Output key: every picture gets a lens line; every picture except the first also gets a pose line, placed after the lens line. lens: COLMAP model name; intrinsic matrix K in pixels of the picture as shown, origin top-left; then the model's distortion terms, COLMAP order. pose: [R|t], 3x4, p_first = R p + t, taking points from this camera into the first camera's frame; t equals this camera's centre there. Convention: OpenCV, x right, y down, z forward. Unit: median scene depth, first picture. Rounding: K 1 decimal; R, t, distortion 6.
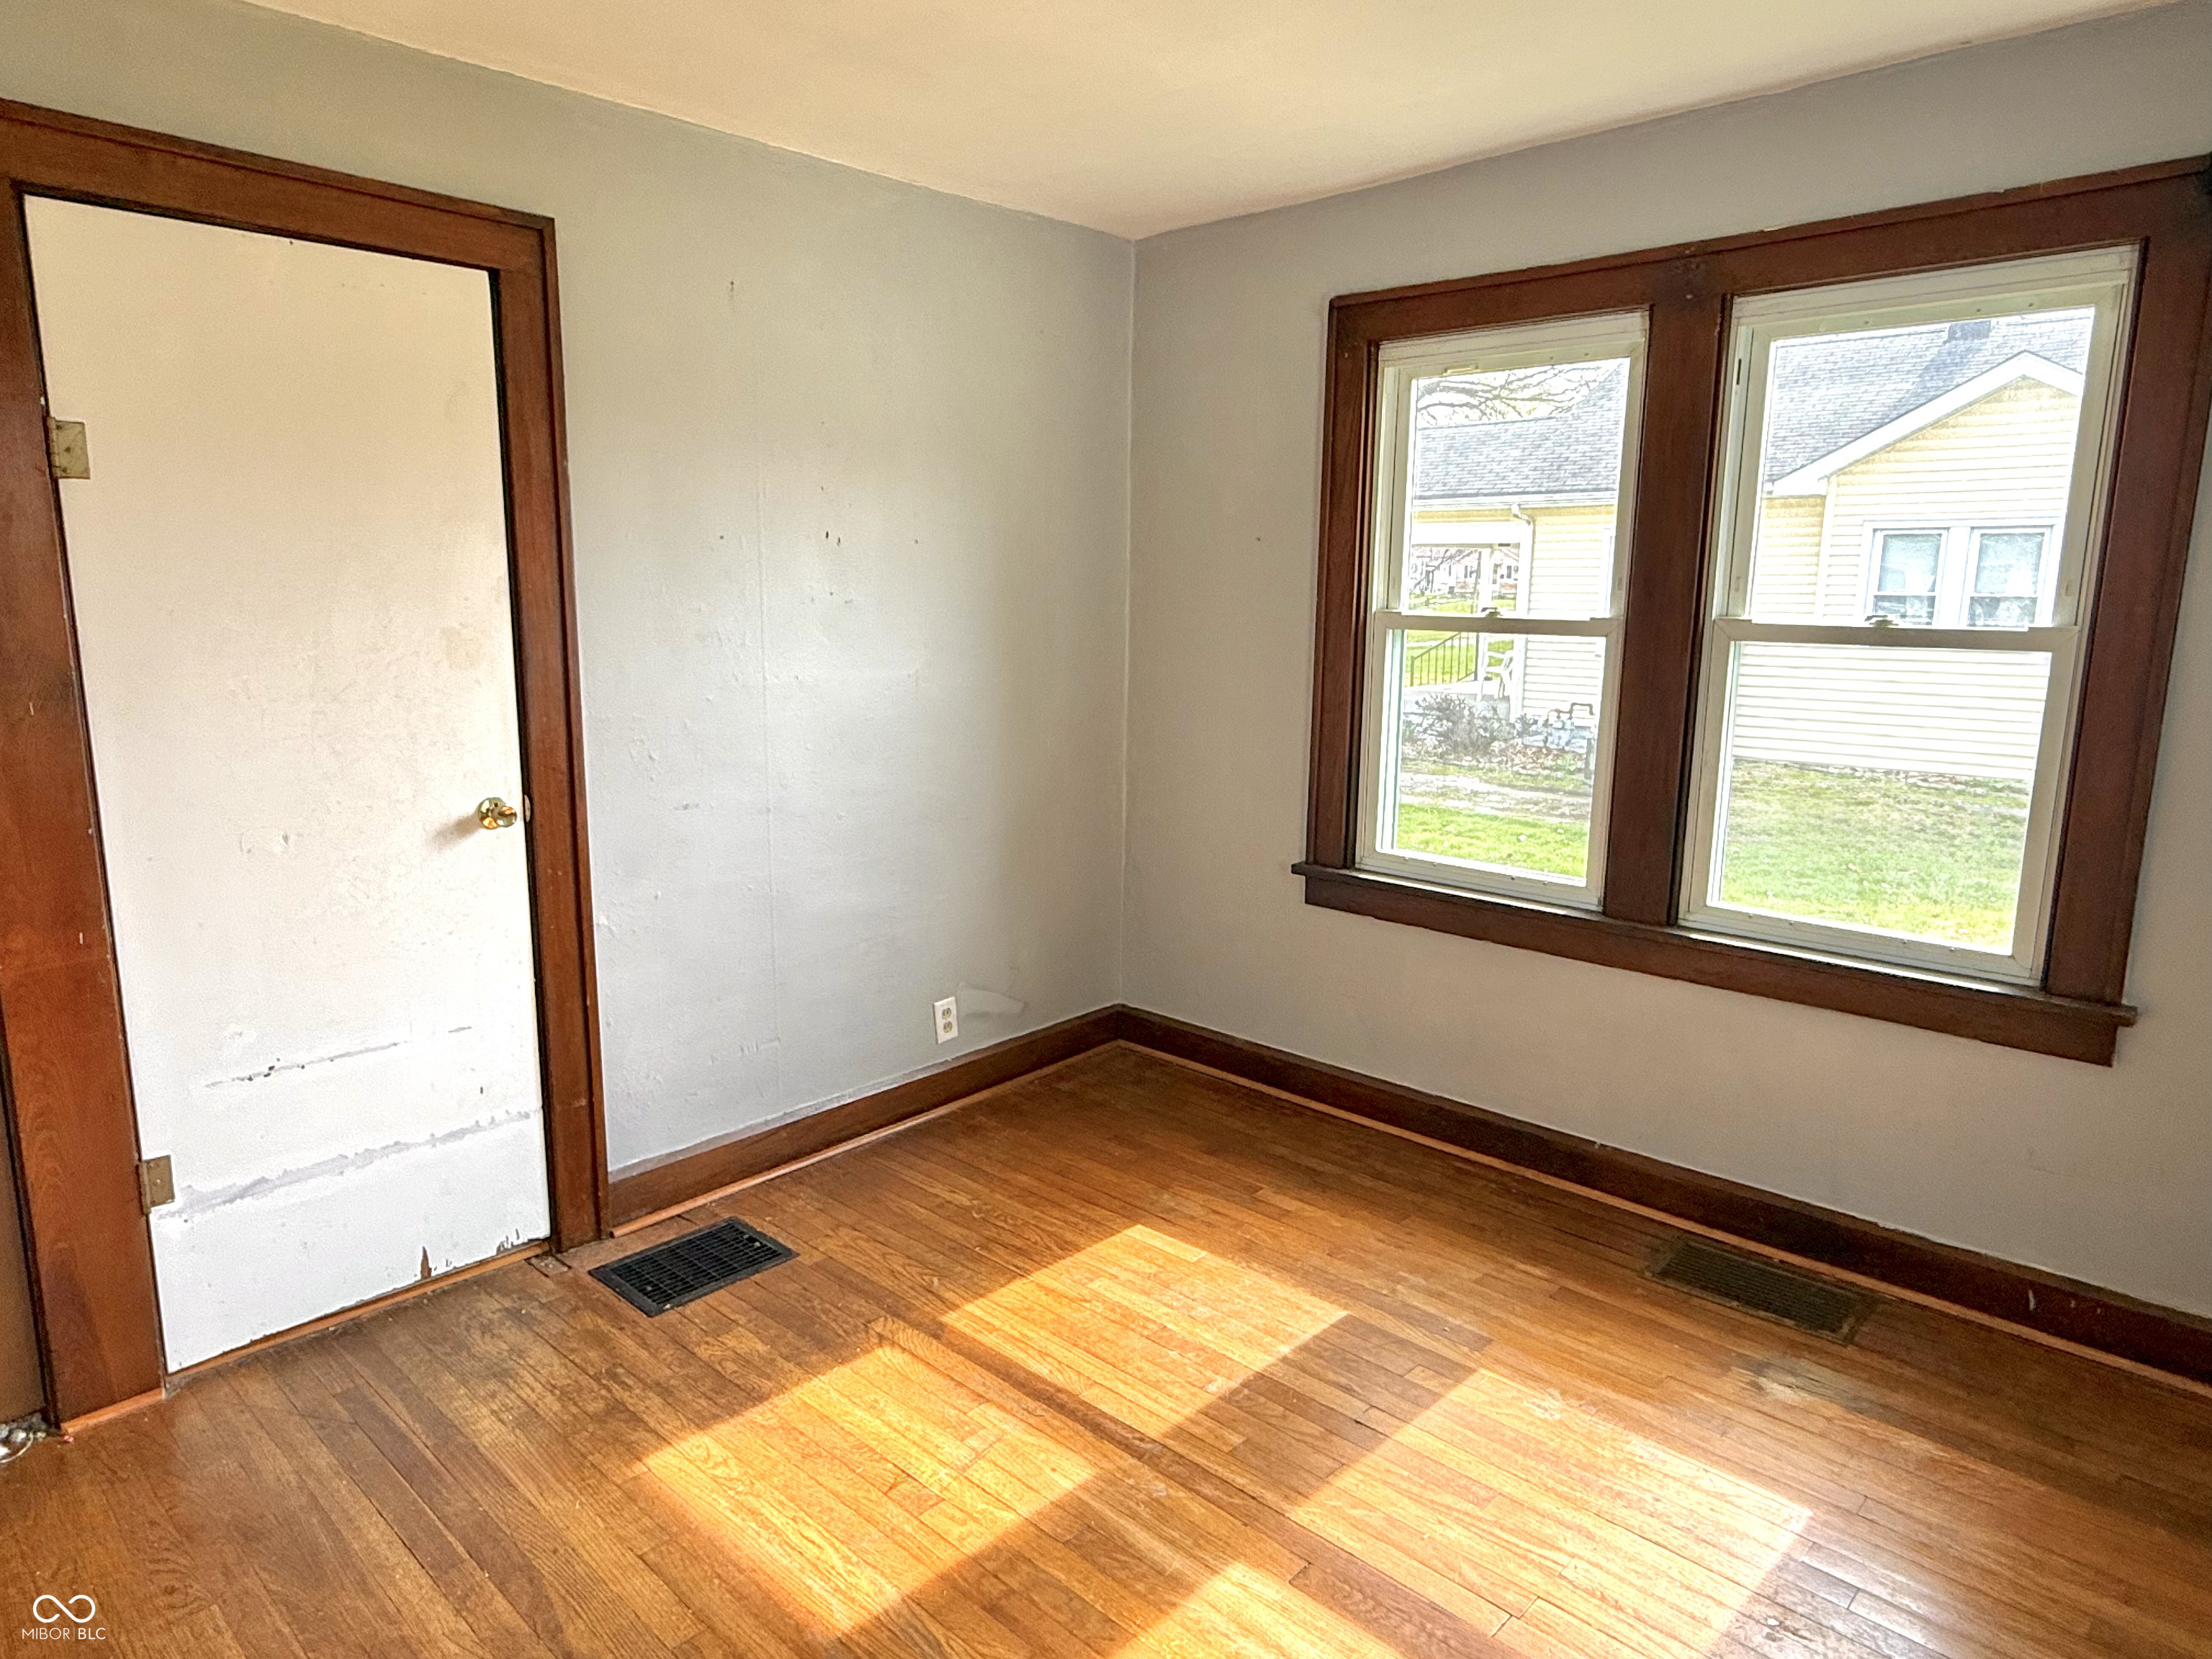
lens RADIAL K [[1349.4, 0, 1106.0], [0, 1349.4, 829.5], [0, 0, 1]] dist [0.006915, 0.002117]
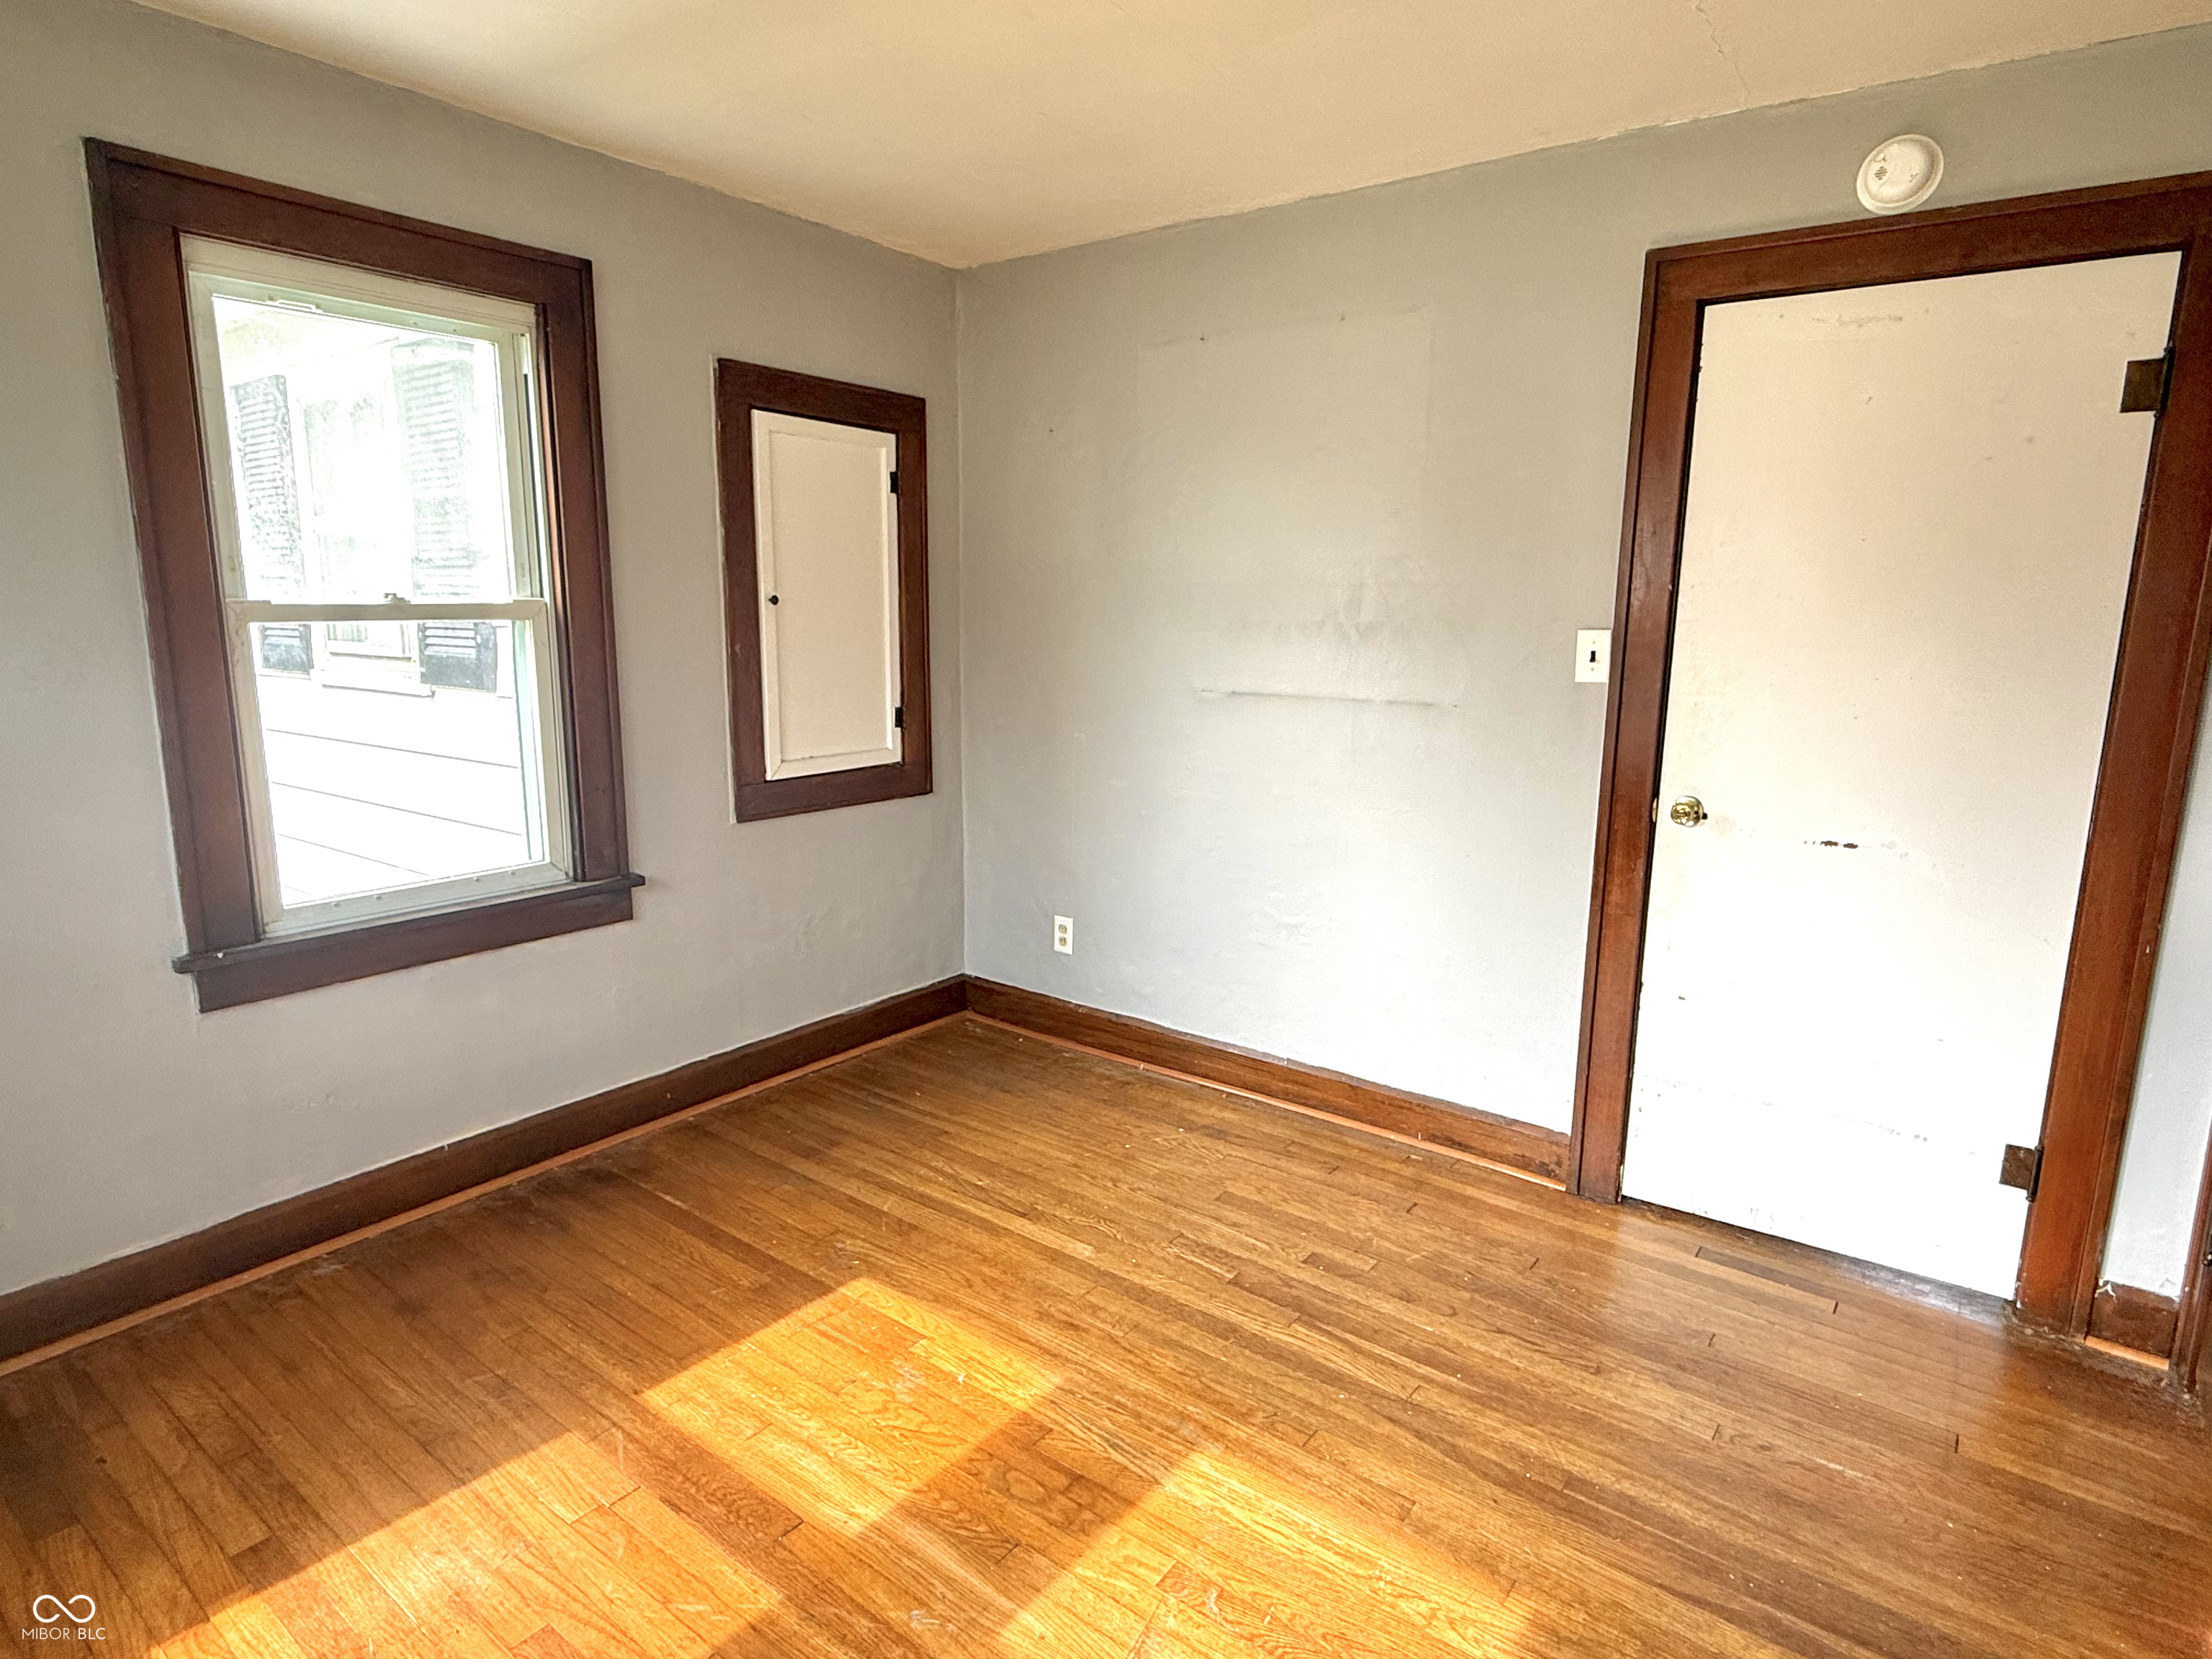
lens RADIAL K [[1253.4, 0, 1096.6], [0, 1253.4, 826.4], [0, 0, 1]] dist [-0.001740, 0.001469]
pose [[-0.993721, -0.006610, -0.111693, 0.014938], [-0.045872, 0.934569, 0.352813, -0.221356], [0.102053, 0.355721, -0.929004, 1.255639]]
